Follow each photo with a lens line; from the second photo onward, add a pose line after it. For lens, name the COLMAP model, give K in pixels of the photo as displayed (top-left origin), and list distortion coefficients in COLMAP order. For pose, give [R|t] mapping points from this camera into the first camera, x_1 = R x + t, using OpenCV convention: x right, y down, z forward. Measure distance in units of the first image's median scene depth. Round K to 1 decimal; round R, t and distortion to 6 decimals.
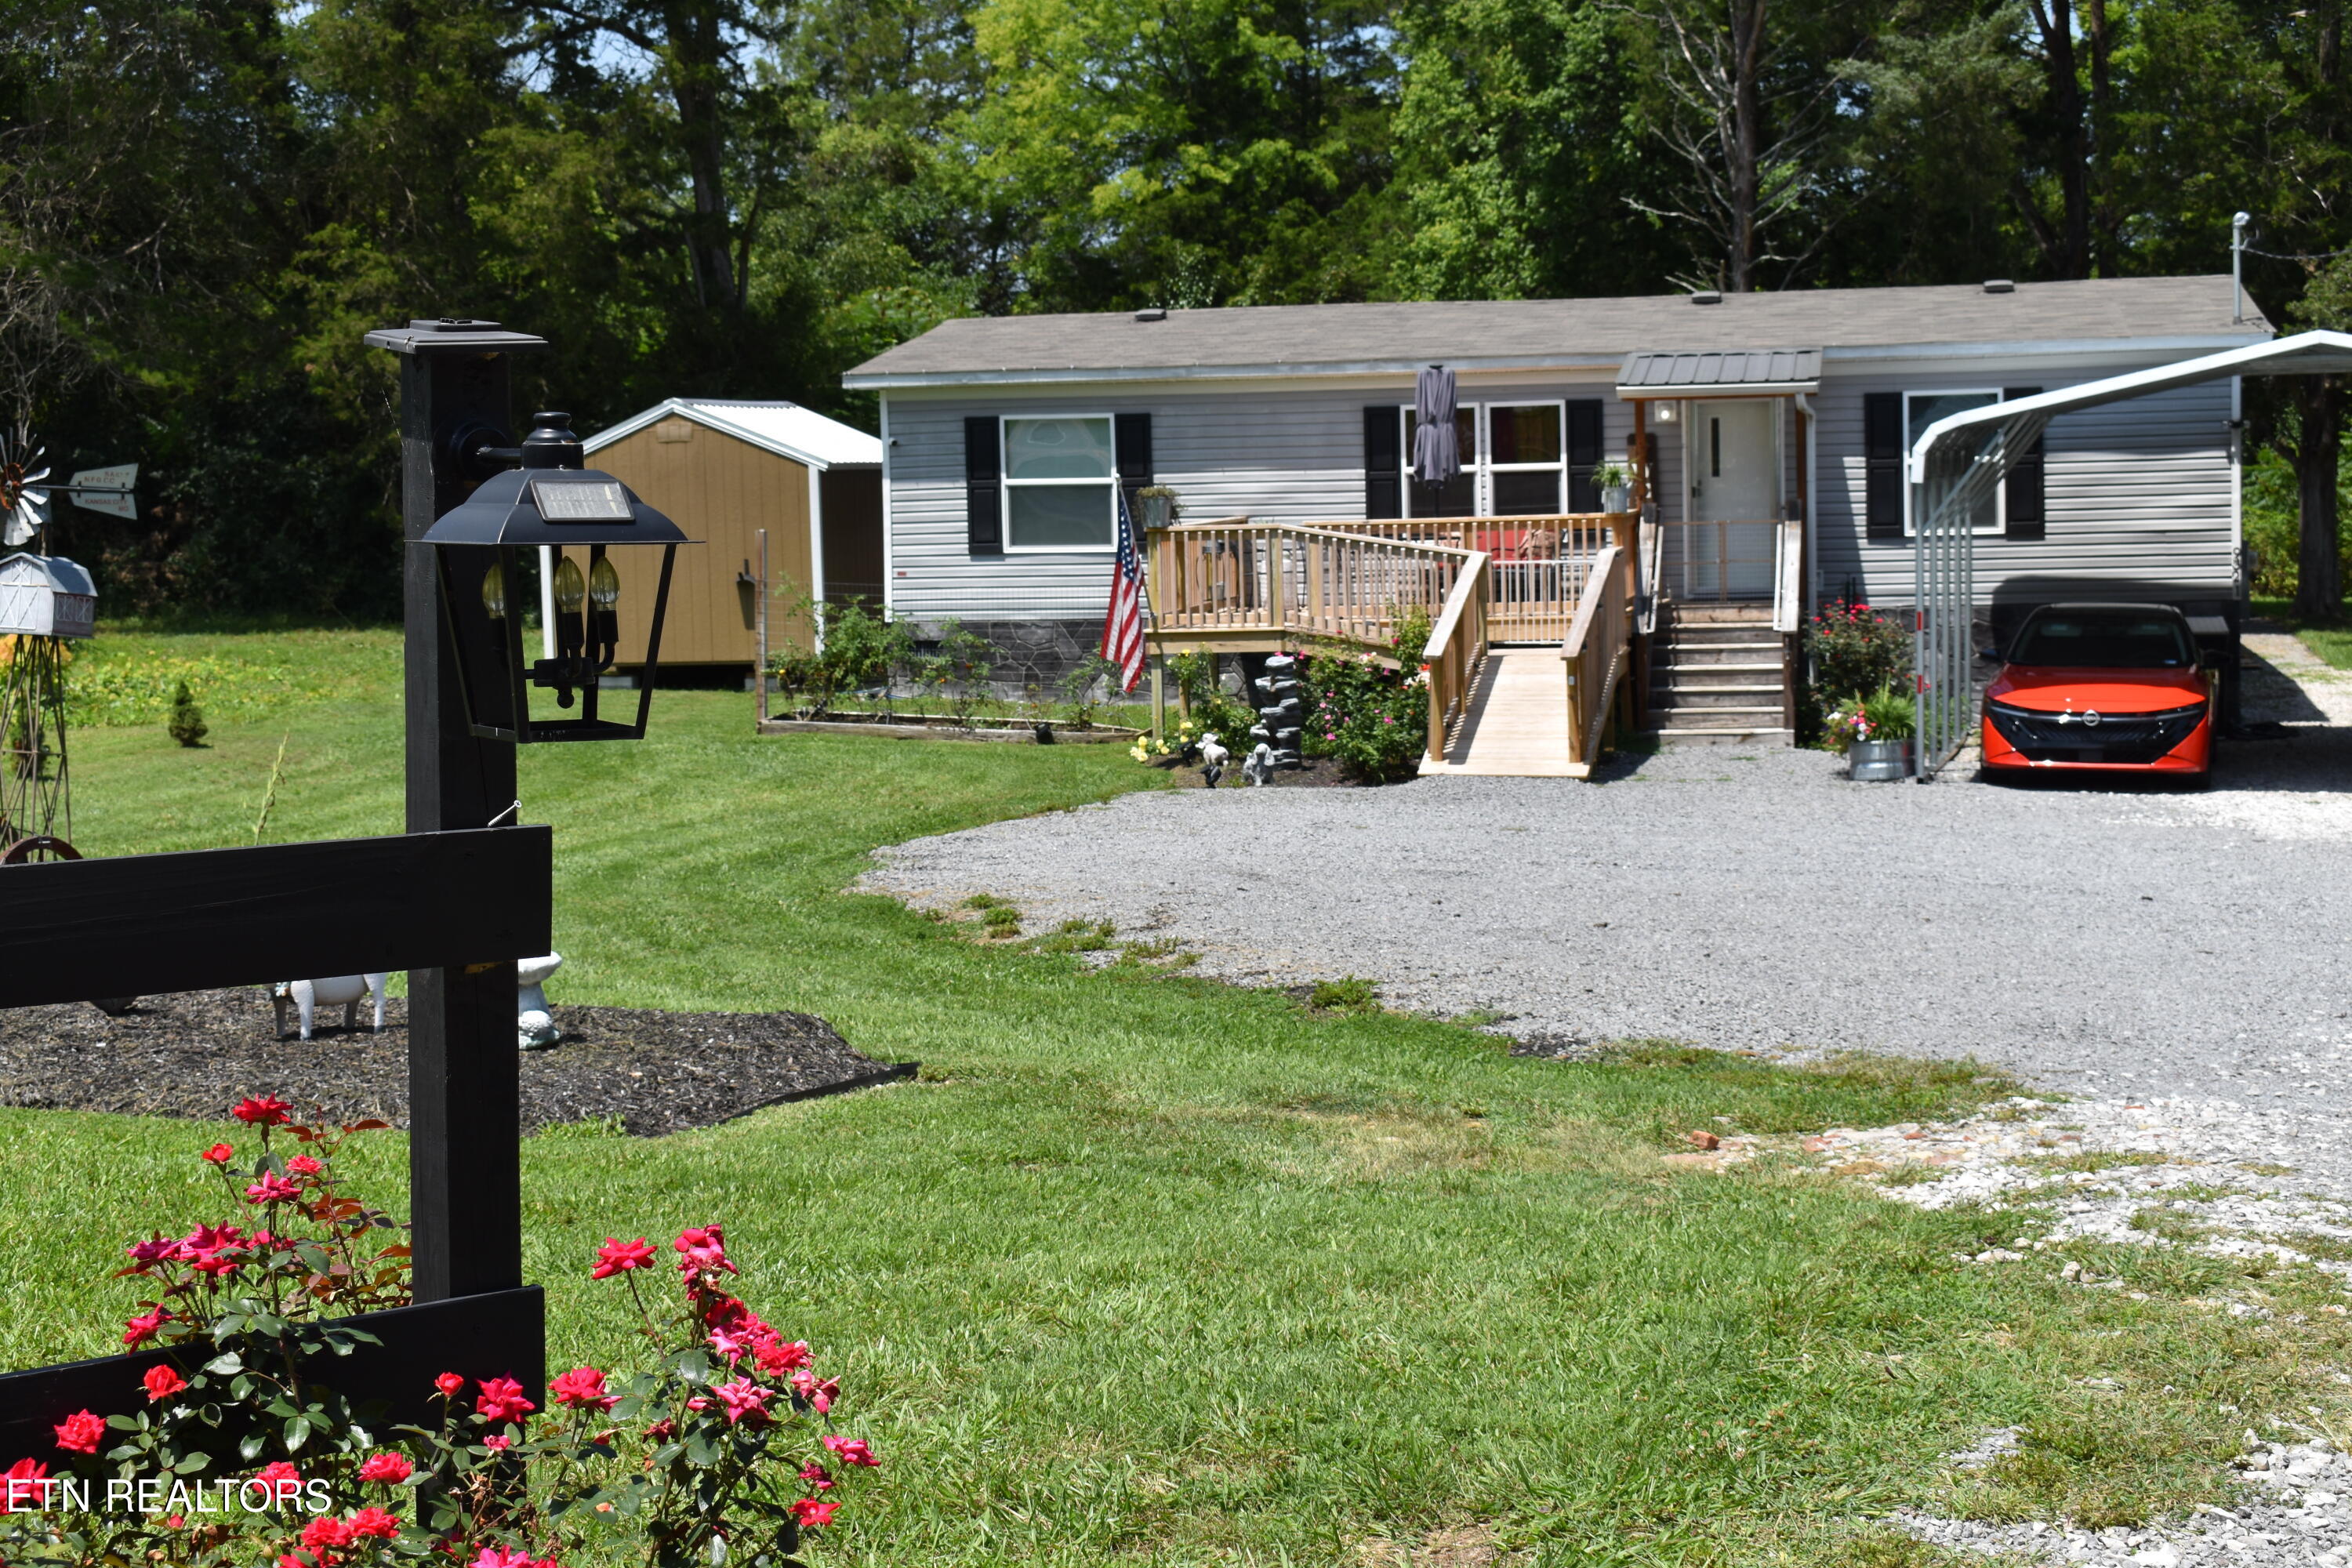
lens RADIAL K [[4112.5, 0, 1176.0], [0, 4112.5, 784.0], [0, 0, 1]] dist [-0.009273, 0.037801]
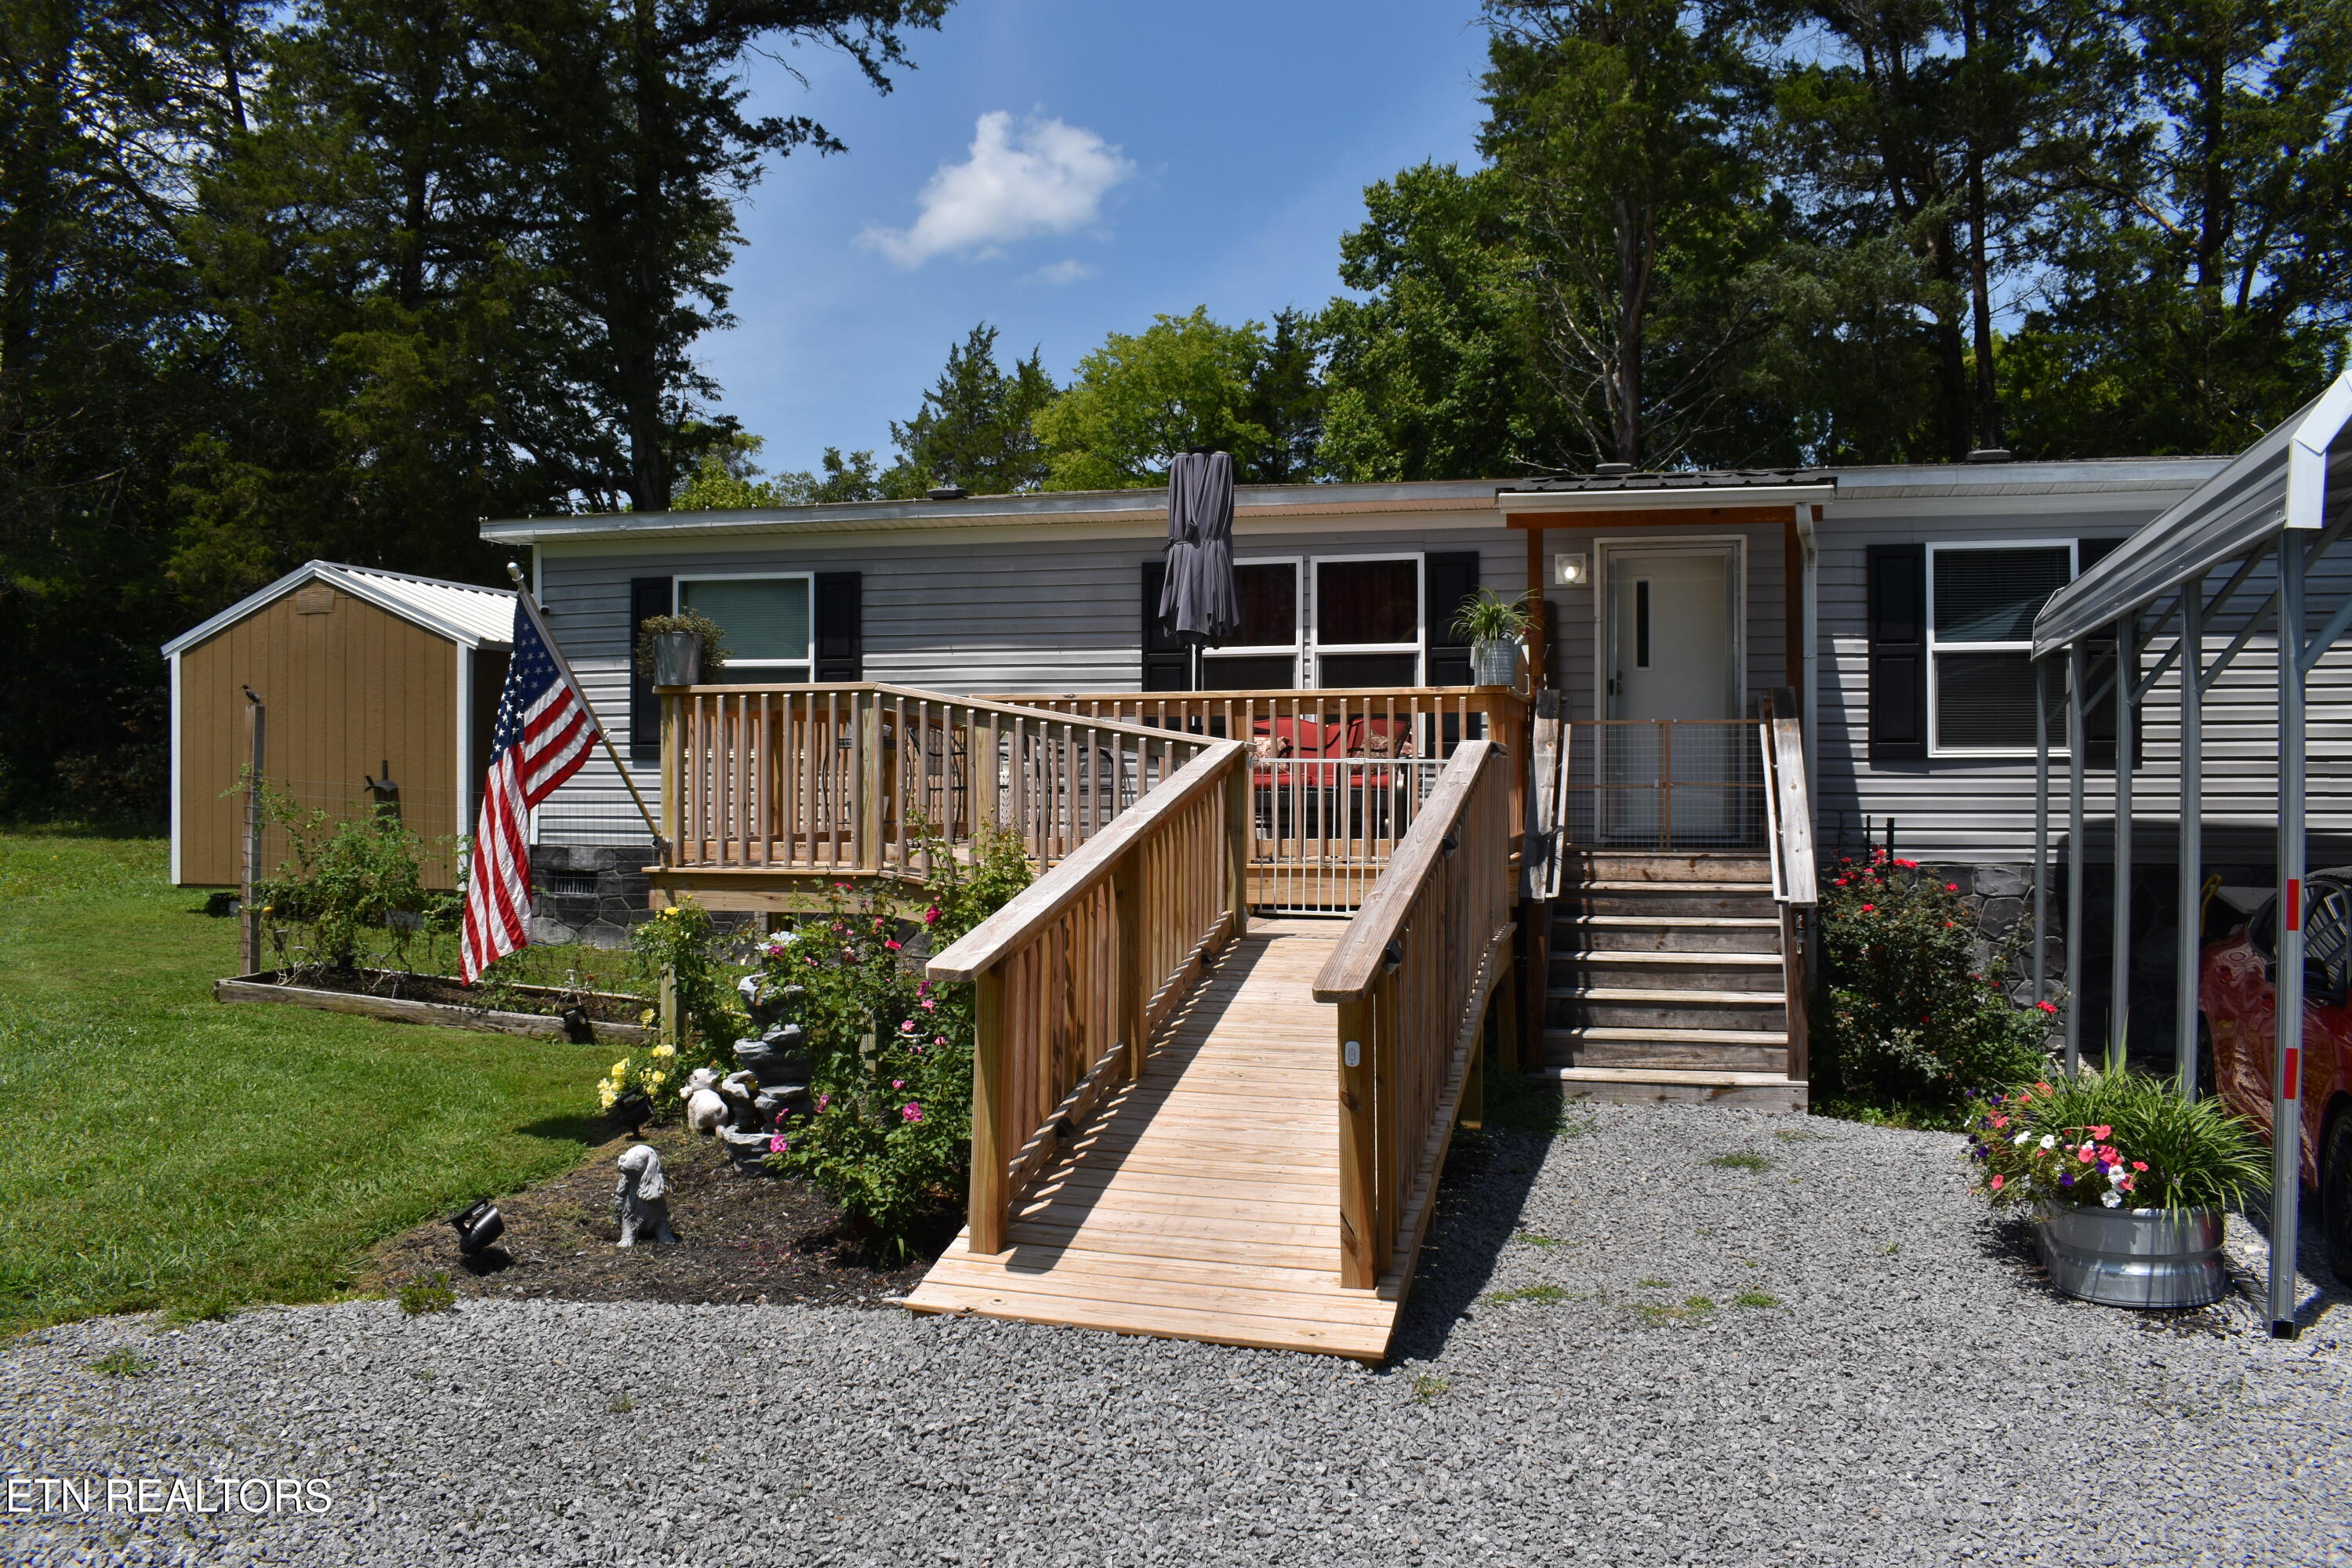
lens RADIAL K [[1849.8, 0, 1176.0], [0, 1849.8, 784.0], [0, 0, 1]] dist [-0.105074, -0.000006]
pose [[0.997366, 0.026586, -0.067481, 0.078108], [-0.031816, 0.996473, -0.077645, -0.030223], [0.065178, 0.079588, 0.994695, 0.721276]]
